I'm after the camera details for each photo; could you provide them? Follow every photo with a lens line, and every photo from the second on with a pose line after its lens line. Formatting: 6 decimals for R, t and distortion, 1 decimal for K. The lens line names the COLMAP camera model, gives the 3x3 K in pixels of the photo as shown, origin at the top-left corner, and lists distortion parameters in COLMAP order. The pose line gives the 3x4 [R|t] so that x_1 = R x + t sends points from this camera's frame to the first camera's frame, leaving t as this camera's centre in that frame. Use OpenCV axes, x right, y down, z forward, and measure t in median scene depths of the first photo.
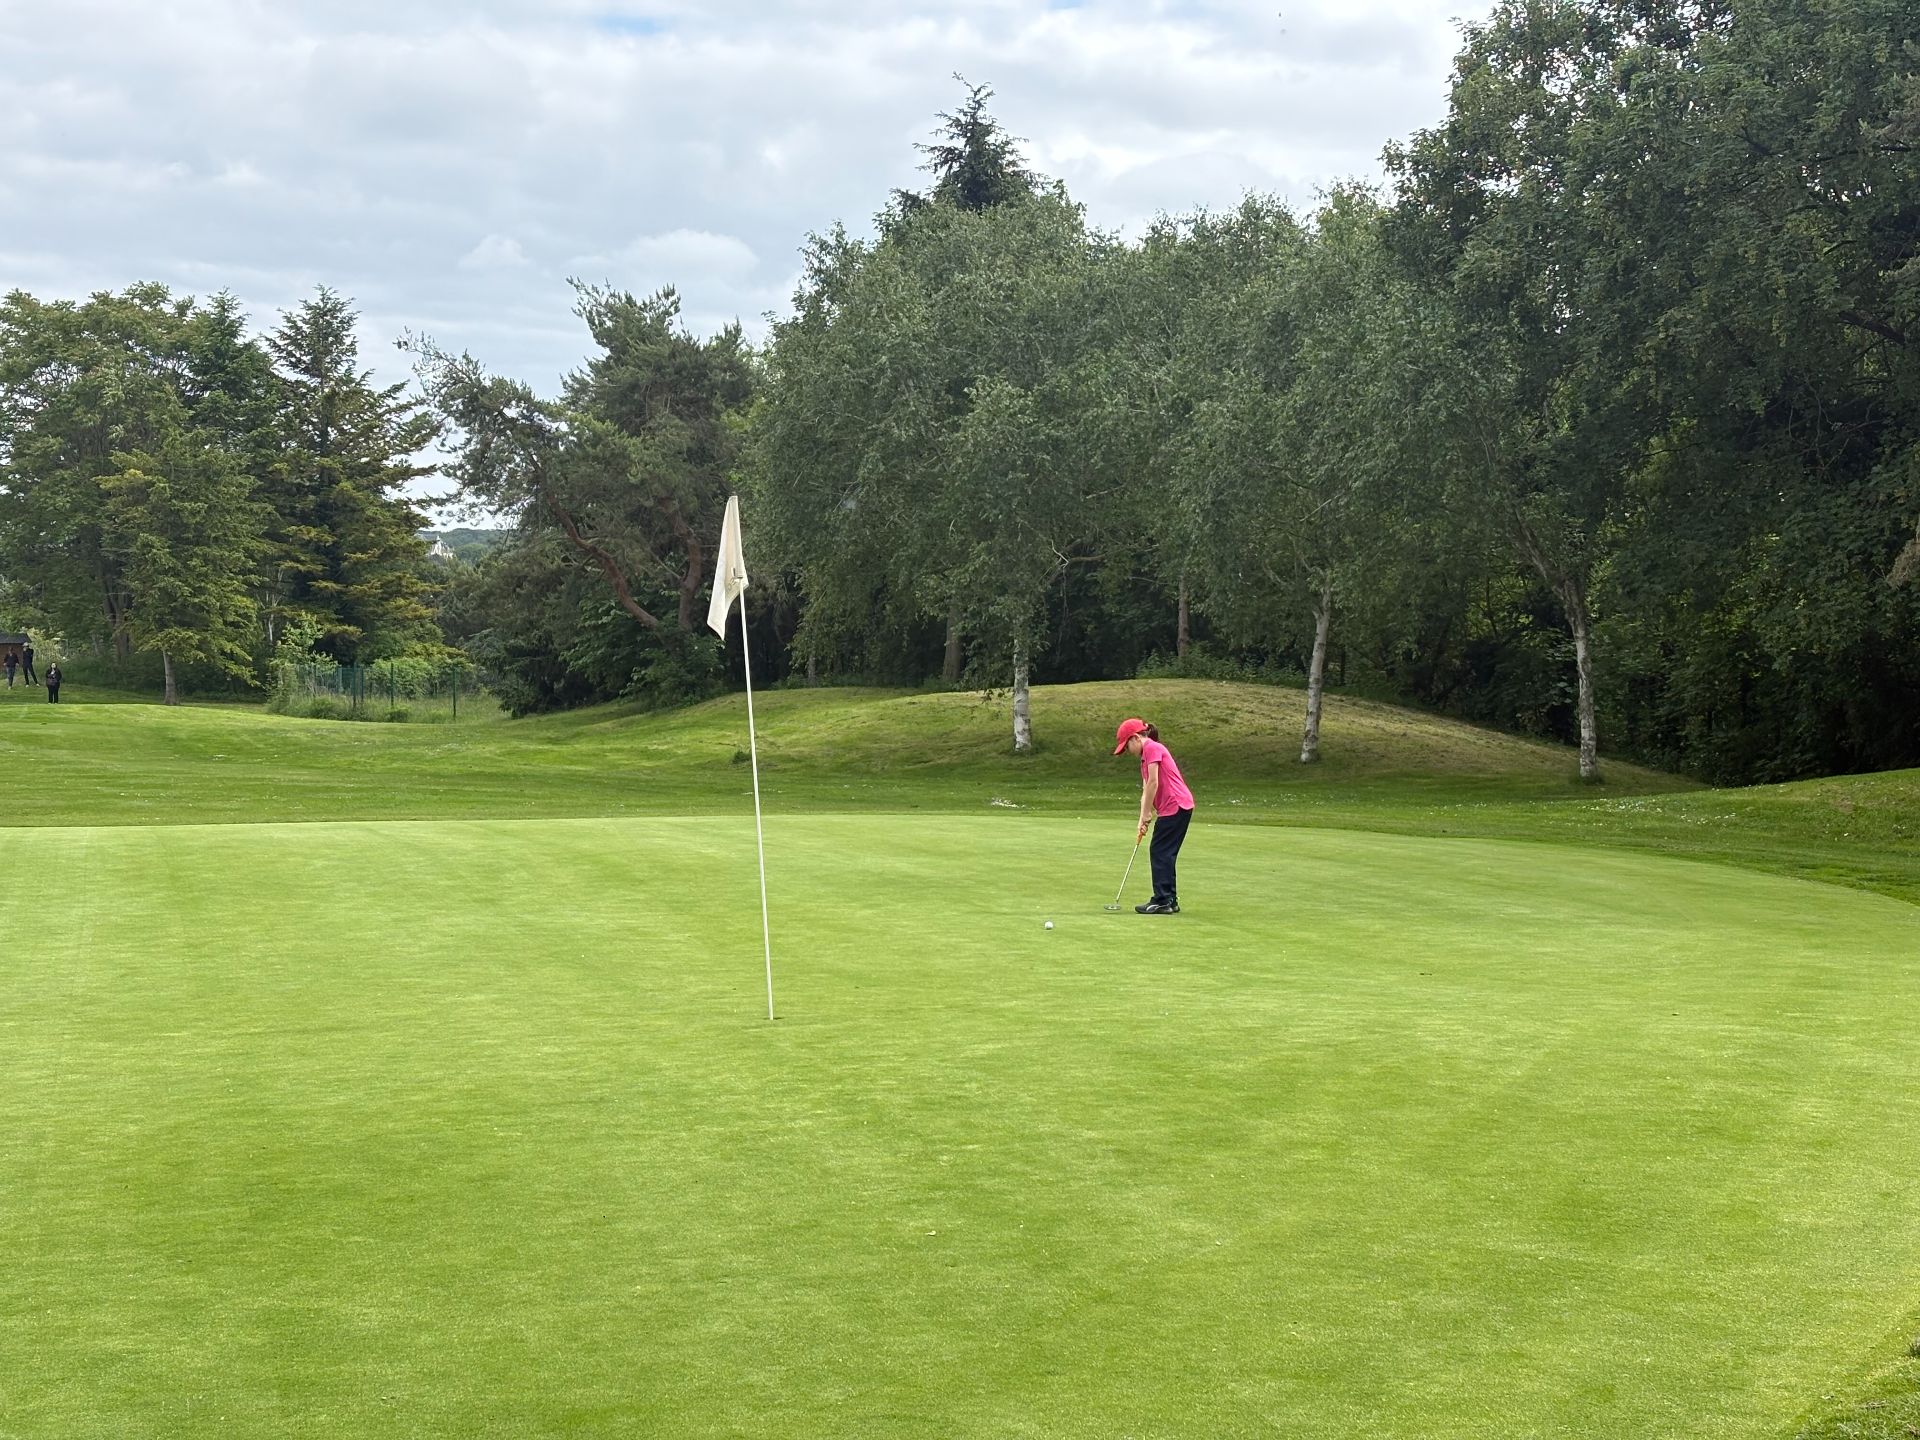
lens RADIAL K [[2846.8, 0, 943.1], [0, 2846.8, 714.1], [0, 0, 1]] dist [0.253869, -0.989997]
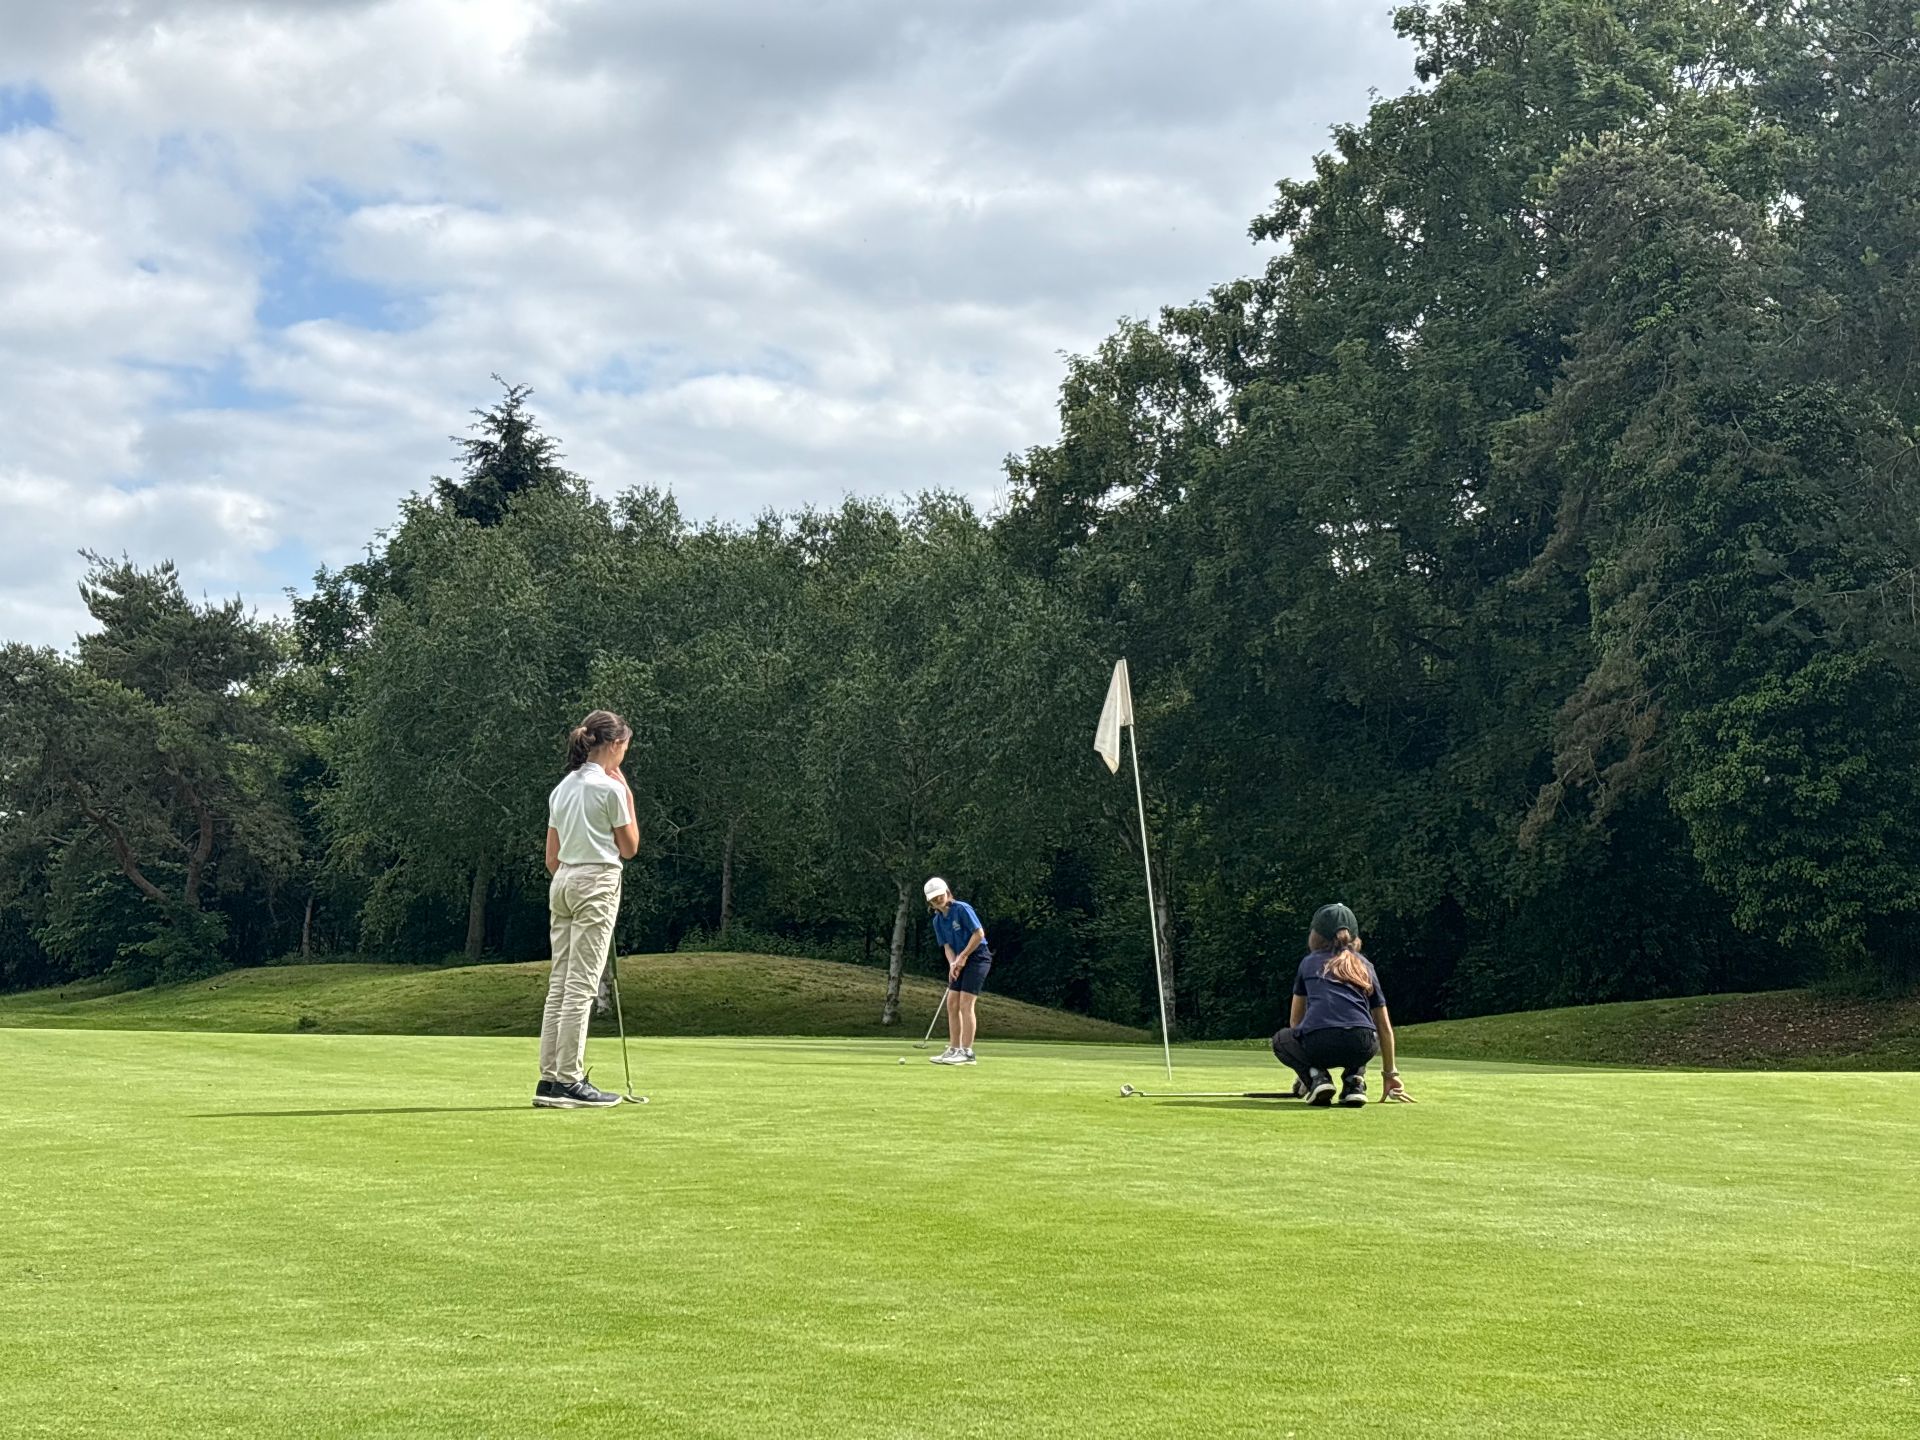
lens RADIAL K [[2820.8, 0, 962.6], [0, 2820.8, 734.6], [0, 0, 1]] dist [0.245599, -0.984889]
pose [[0.971157, 0.032124, 0.236266, -0.093383], [-0.007750, 0.994612, -0.103375, 0.017213], [-0.238314, 0.098563, 0.966174, -0.030939]]
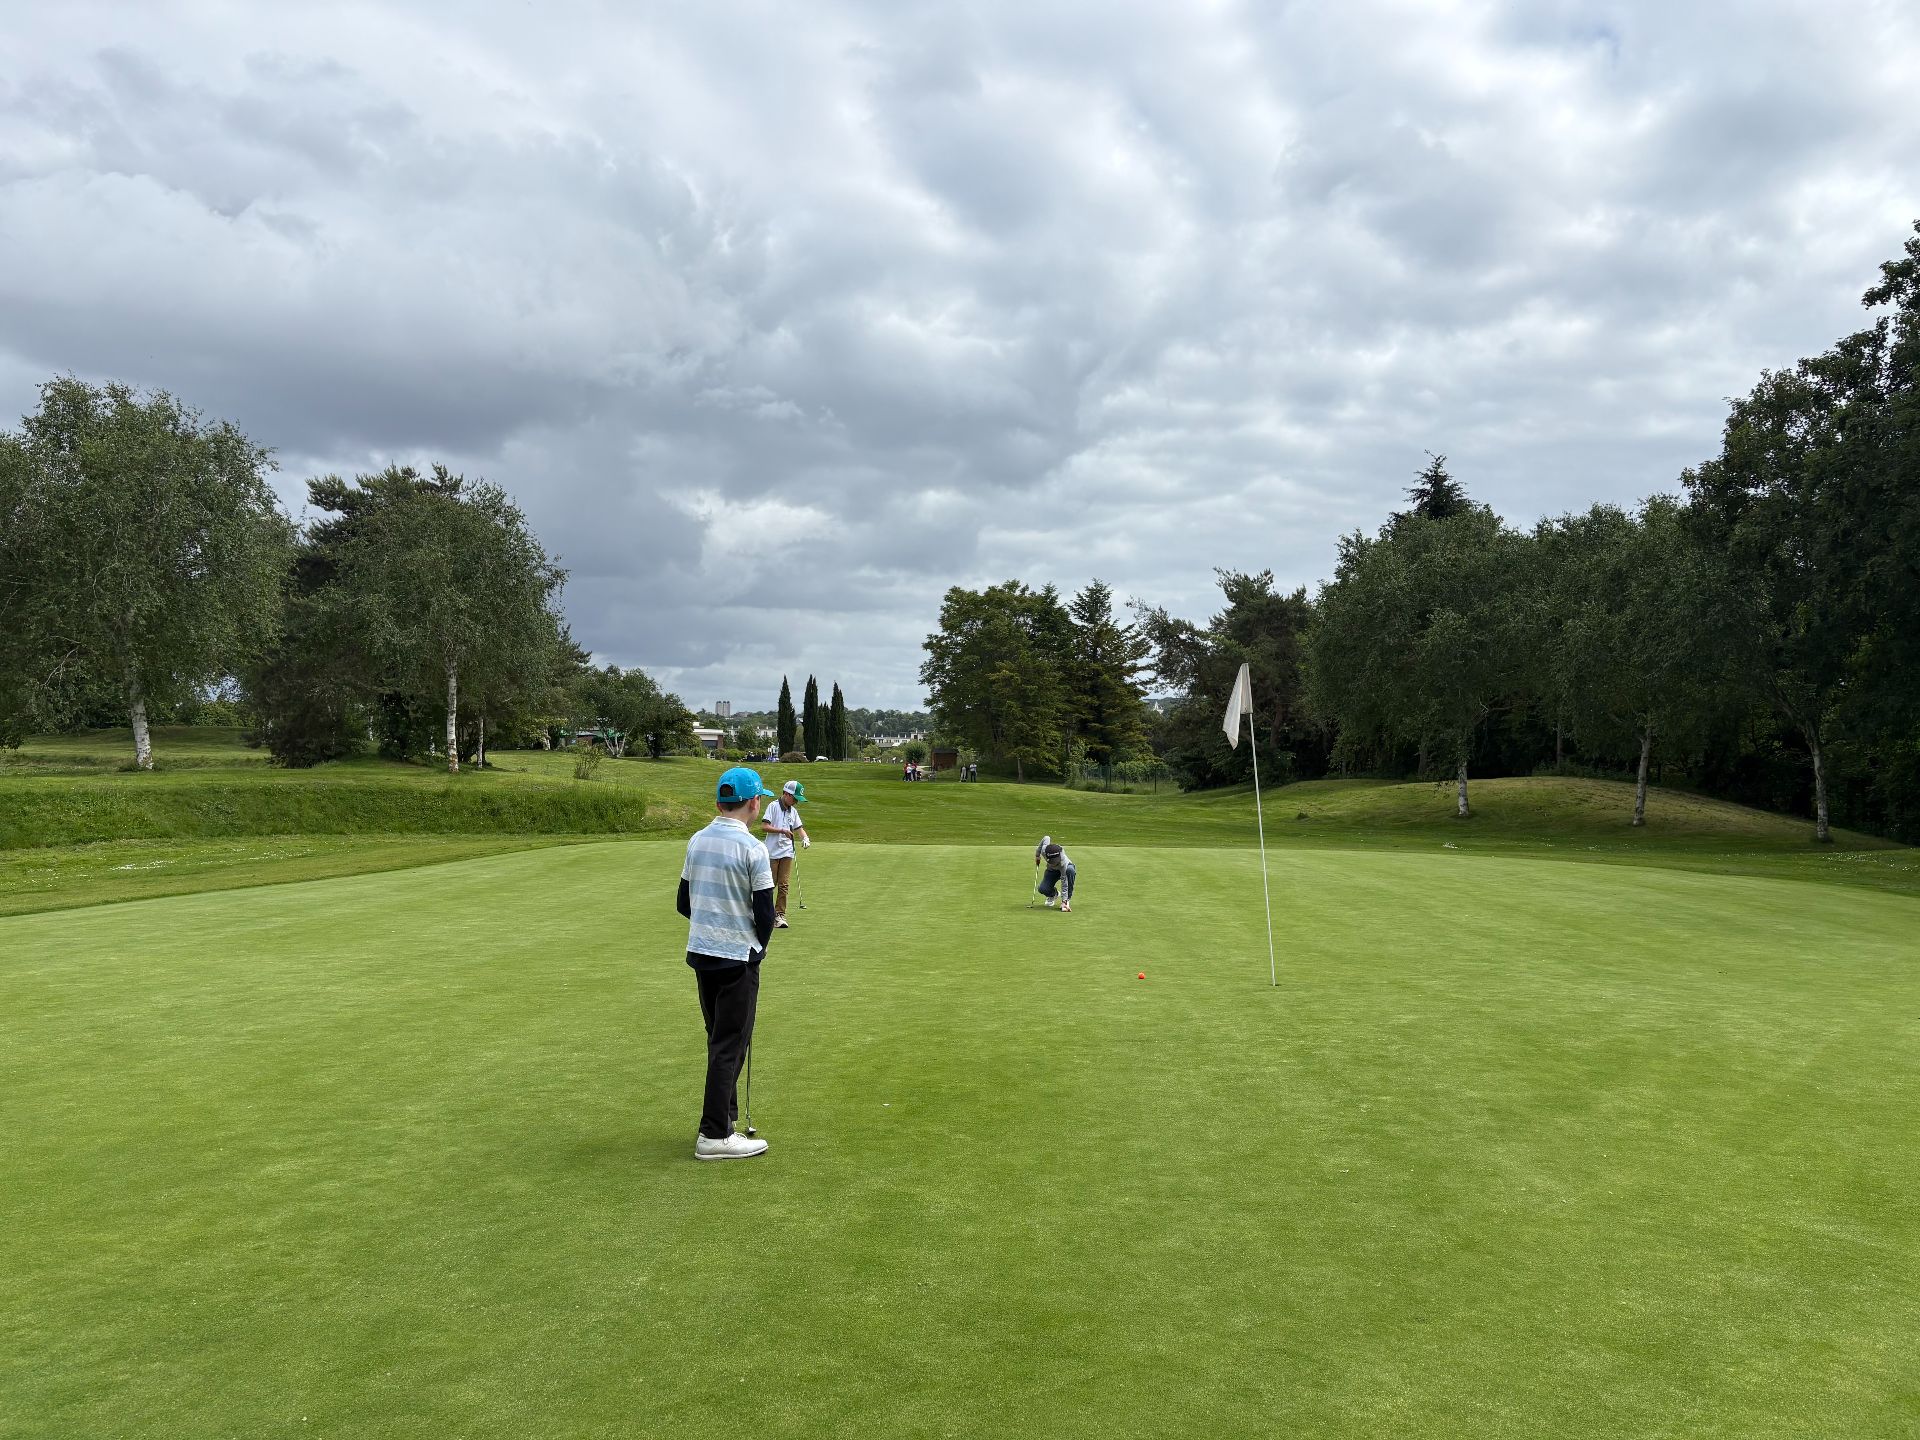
lens RADIAL K [[1436.4, 0, 961.0], [0, 1436.4, 719.1], [0, 0, 1]] dist [0.067889, -0.072484]
pose [[0.952665, -0.002157, -0.304014, 0.004345], [-0.012854, 0.998795, -0.047366, -0.000682], [0.303750, 0.049031, 0.951489, 0.032430]]
